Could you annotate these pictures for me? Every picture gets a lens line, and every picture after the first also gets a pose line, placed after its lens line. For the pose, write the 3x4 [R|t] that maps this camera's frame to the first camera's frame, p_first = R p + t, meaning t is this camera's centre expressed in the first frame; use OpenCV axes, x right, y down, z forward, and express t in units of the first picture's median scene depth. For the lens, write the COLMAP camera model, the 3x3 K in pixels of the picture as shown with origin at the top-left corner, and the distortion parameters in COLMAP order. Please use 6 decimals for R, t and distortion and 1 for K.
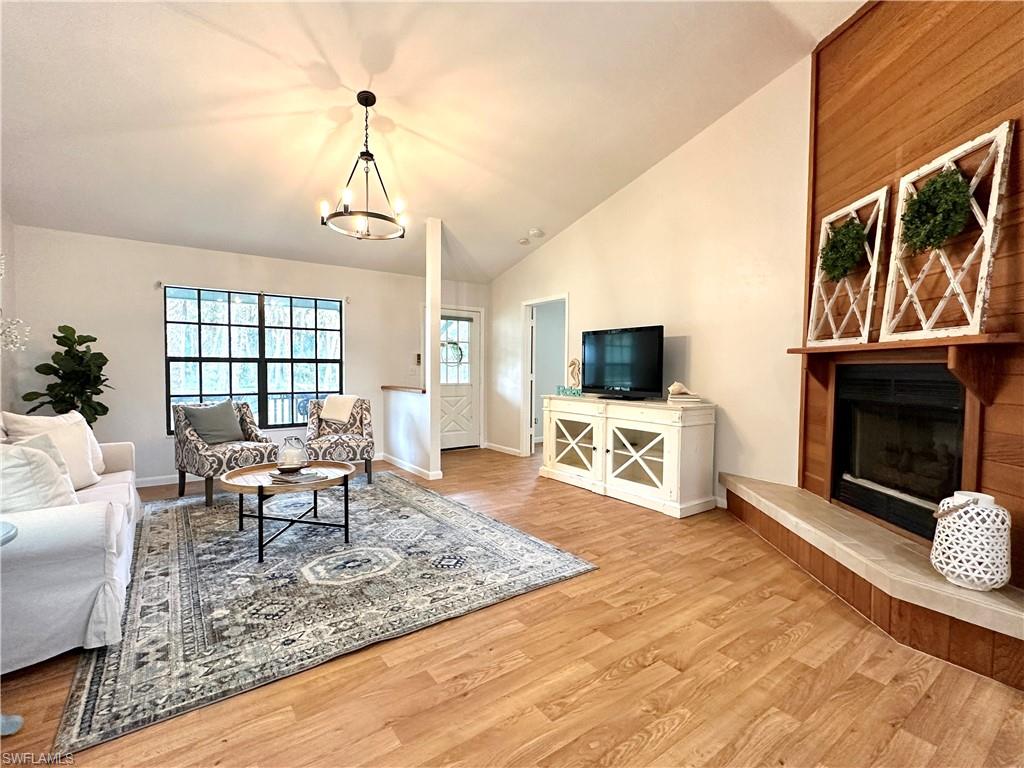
lens RADIAL K [[470.5, 0, 512.0], [0, 470.5, 384.0], [0, 0, 1]] dist [-0.002151, 0.000047]
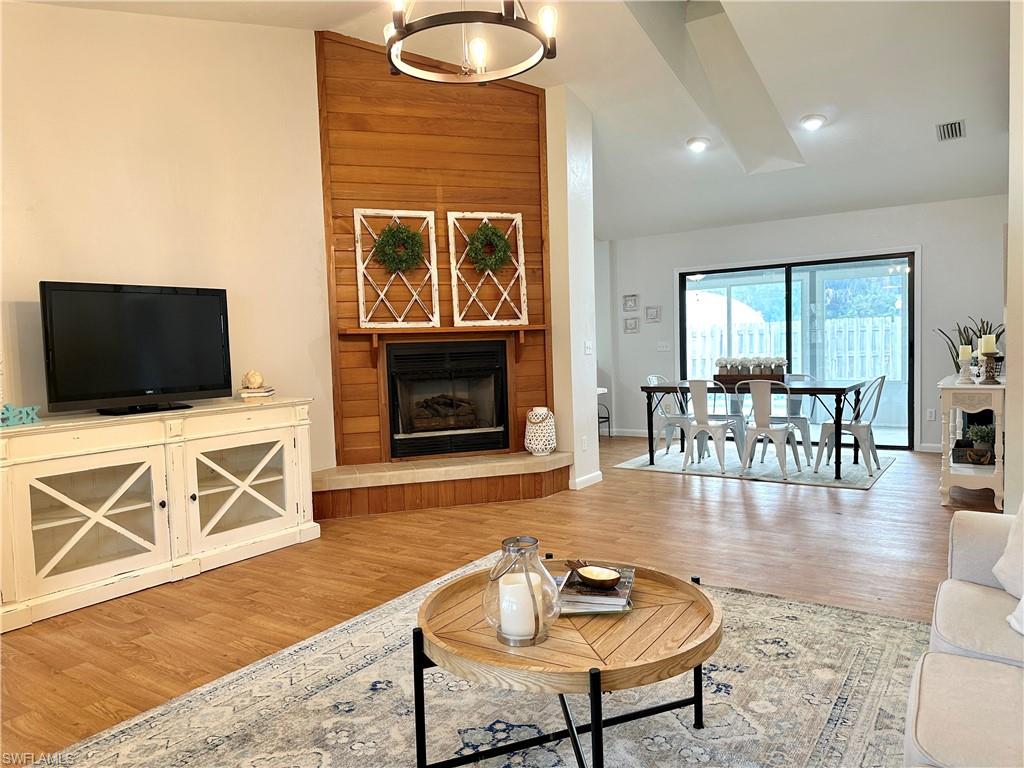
lens RADIAL K [[710.3, 0, 512.0], [0, 710.3, 384.0], [0, 0, 1]] dist [0.072449, -0.124072]
pose [[-0.333897, -0.051794, 0.941186, -0.747847], [0.062906, 0.995039, 0.077074, -0.040577], [-0.940508, 0.084941, -0.328982, 0.898053]]
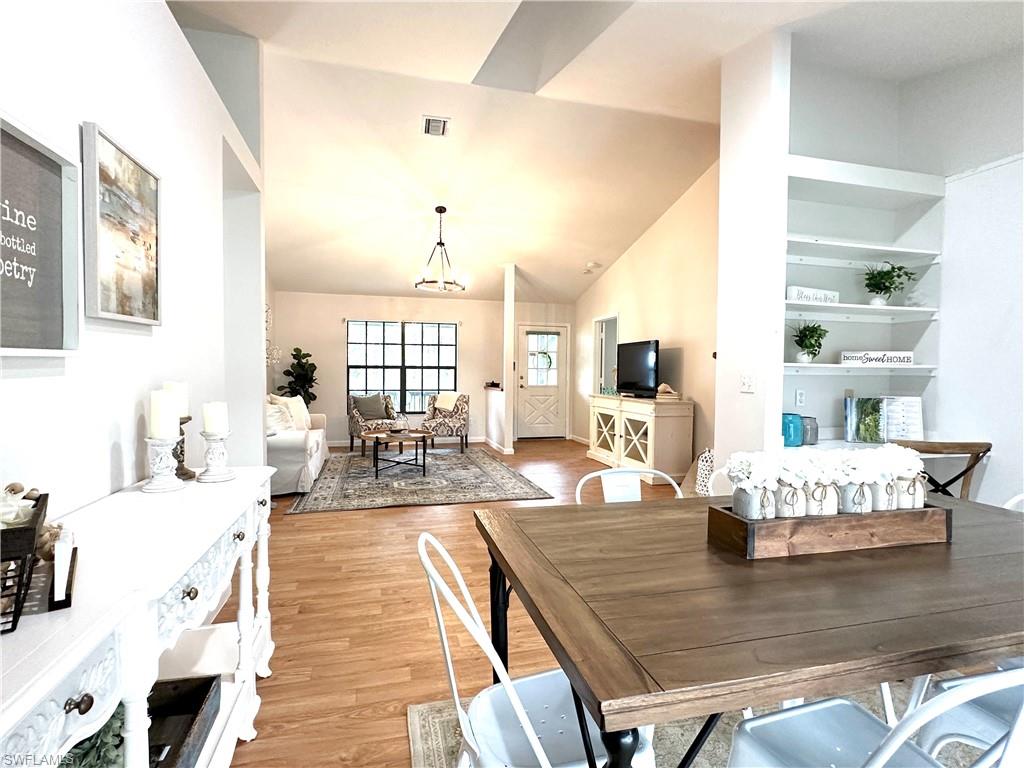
lens RADIAL K [[503.8, 0, 509.6], [0, 503.8, 382.2], [0, 0, 1]] dist [-0.002793, -0.000186]
pose [[0.932354, 0.008029, -0.361459, 0.413331], [-0.014236, 0.999793, -0.014514, 0.016743], [0.361267, 0.018678, 0.932275, -0.407795]]
